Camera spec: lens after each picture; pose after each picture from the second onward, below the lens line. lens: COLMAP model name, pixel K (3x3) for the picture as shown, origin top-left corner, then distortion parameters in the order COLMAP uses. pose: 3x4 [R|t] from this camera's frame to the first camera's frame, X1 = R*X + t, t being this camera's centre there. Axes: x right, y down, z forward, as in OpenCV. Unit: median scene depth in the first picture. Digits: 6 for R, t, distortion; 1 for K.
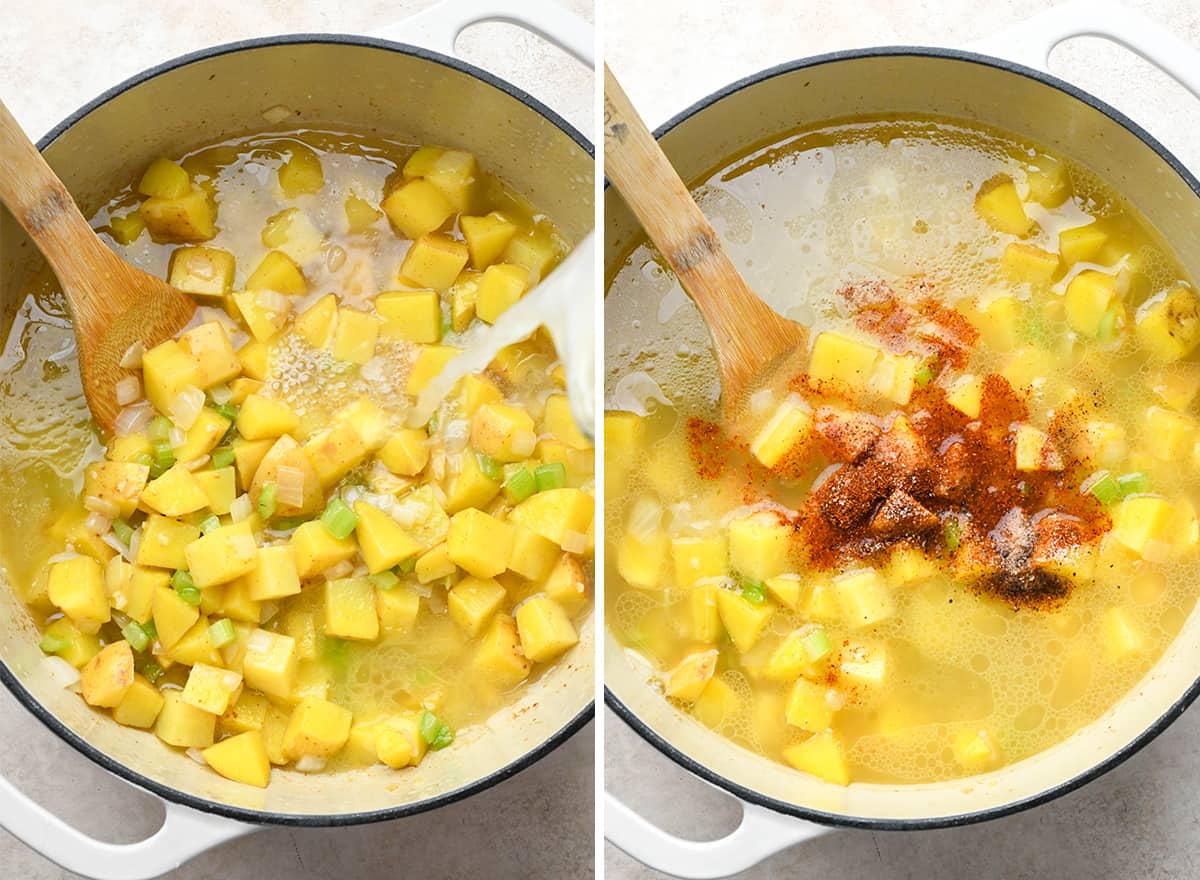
lens RADIAL K [[453.2, 0, 599.9], [0, 453.2, 374.6], [0, 0, 1]] dist [0.025054, -0.000613]
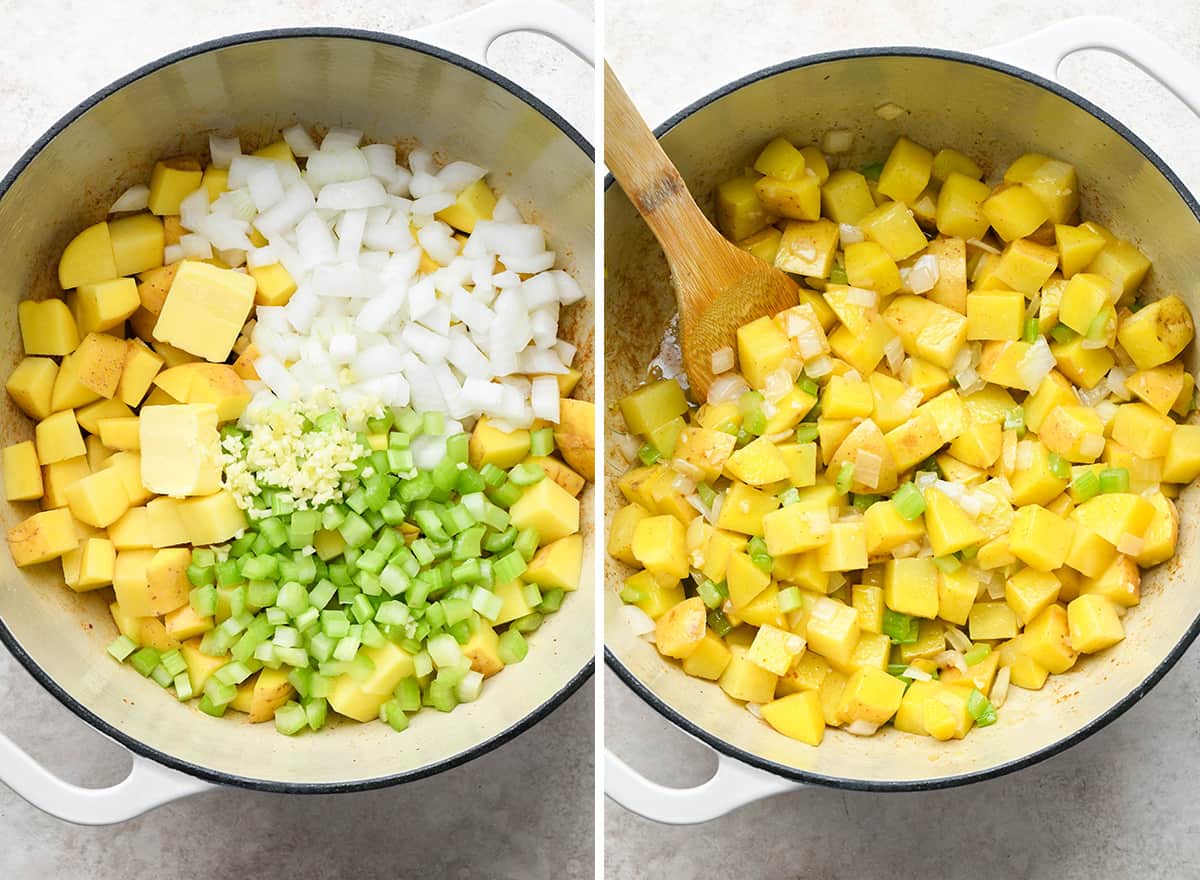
lens RADIAL K [[473.5, 0, 597.6], [0, 473.5, 326.0], [0, 0, 1]] dist [-0.007855, 0.008414]
pose [[0.994413, 0.096459, 0.042869, -1.353656], [-0.096871, 0.995268, 0.007629, -0.023983], [-0.041930, -0.011739, 0.999052, -0.043131]]
